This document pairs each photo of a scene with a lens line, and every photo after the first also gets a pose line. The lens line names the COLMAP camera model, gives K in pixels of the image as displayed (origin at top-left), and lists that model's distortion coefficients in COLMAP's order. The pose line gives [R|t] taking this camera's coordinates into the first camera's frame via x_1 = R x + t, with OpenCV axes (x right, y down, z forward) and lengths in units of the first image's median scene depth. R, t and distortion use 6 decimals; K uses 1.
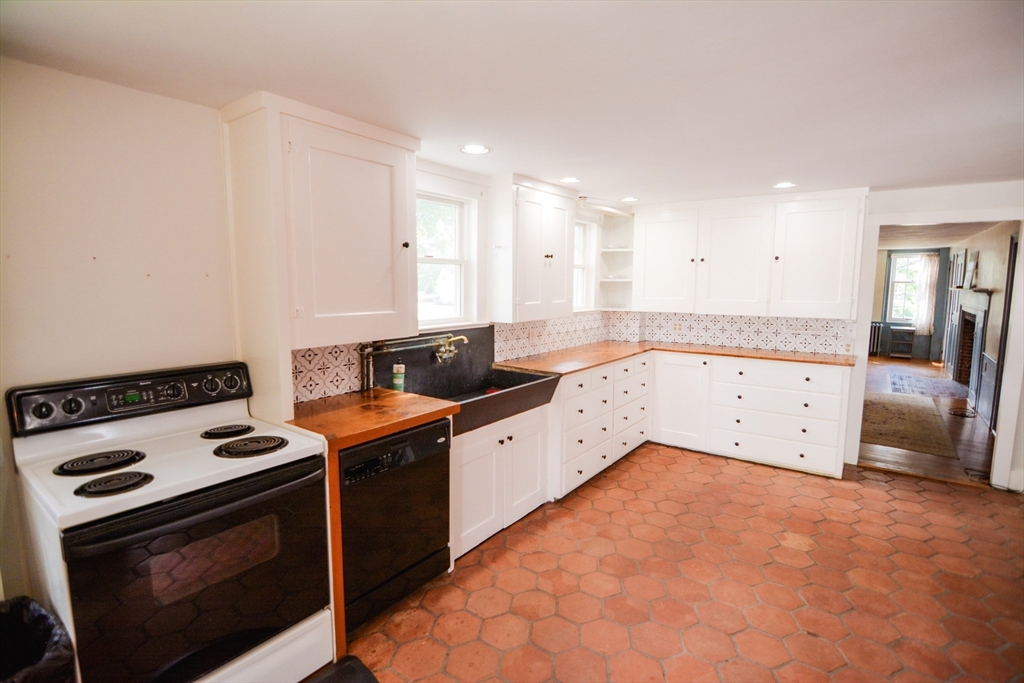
lens RADIAL K [[496.2, 0, 510.7], [0, 496.2, 340.6], [0, 0, 1]] dist [-0.018295, -0.000333]
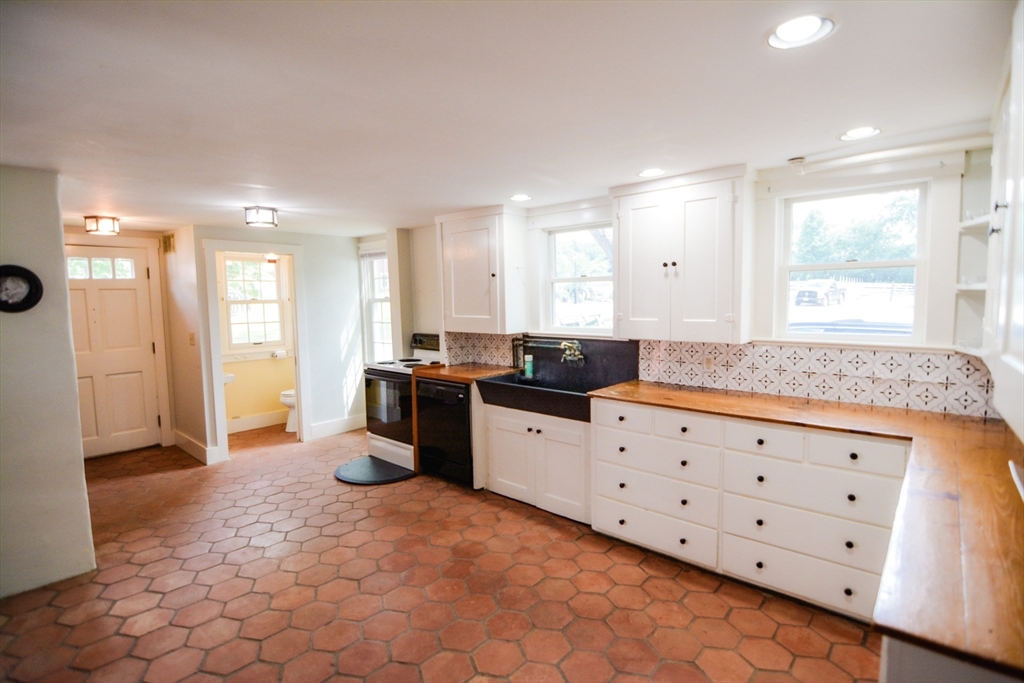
lens RADIAL K [[498.9, 0, 509.9], [0, 498.9, 338.2], [0, 0, 1]] dist [0.000202, -0.000383]
pose [[-0.086001, 0.076367, -0.993364, 1.083756], [-0.102972, 0.991037, 0.085103, -0.105753], [0.990959, 0.109607, -0.077366, 0.940202]]
